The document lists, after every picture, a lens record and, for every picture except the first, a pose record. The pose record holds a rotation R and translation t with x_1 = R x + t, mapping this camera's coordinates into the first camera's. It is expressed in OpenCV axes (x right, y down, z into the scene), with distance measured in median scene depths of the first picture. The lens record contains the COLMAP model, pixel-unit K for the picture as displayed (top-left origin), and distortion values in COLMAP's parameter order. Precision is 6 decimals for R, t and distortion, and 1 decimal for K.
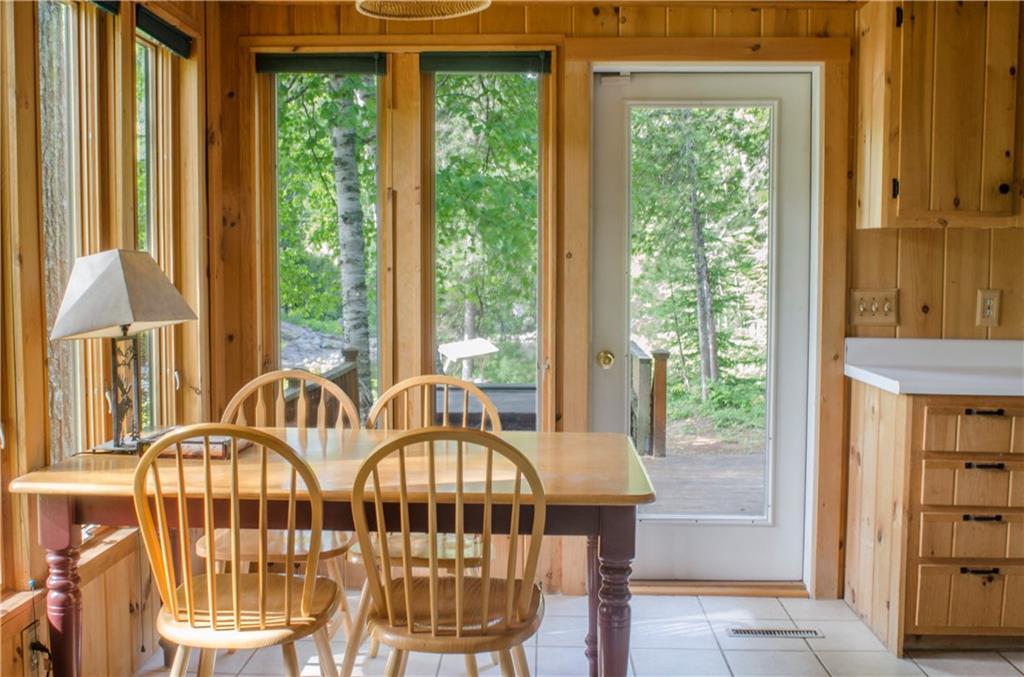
lens RADIAL K [[1058.5, 0, 506.6], [0, 1058.5, 329.8], [0, 0, 1]] dist [-0.064434, 0.000000]
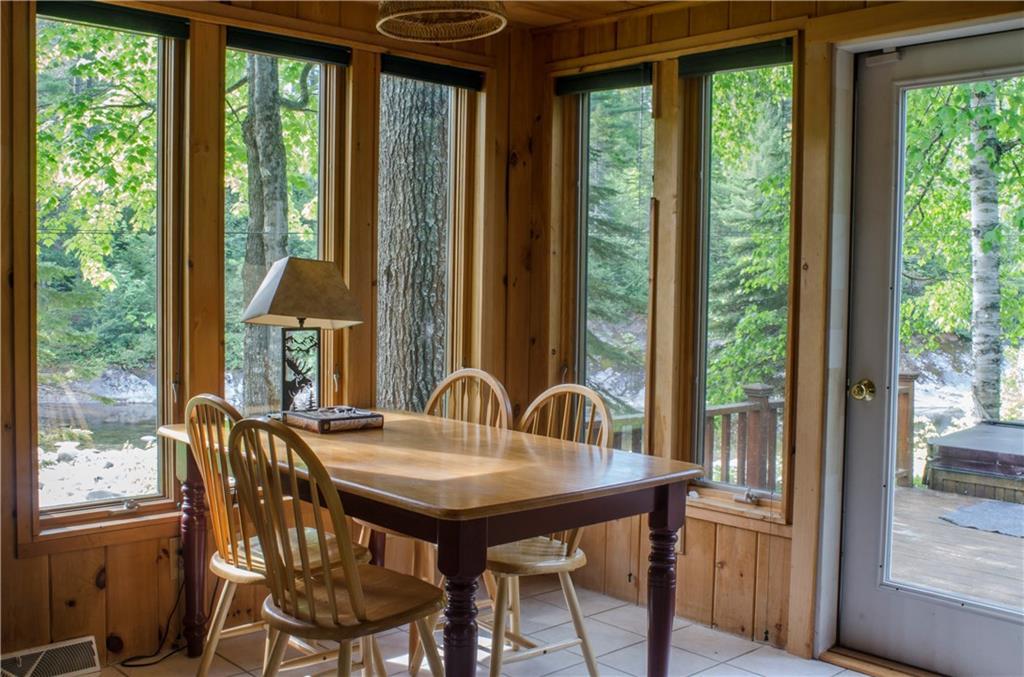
lens RADIAL K [[1058.5, 0, 514.9], [0, 1058.5, 339.8], [0, 0, 1]] dist [-0.064434, 0.000000]
pose [[0.708461, 0.050612, -0.703933, 0.511663], [-0.056864, 0.998276, 0.014545, -0.008613], [0.703456, 0.029723, 0.710117, 0.214021]]
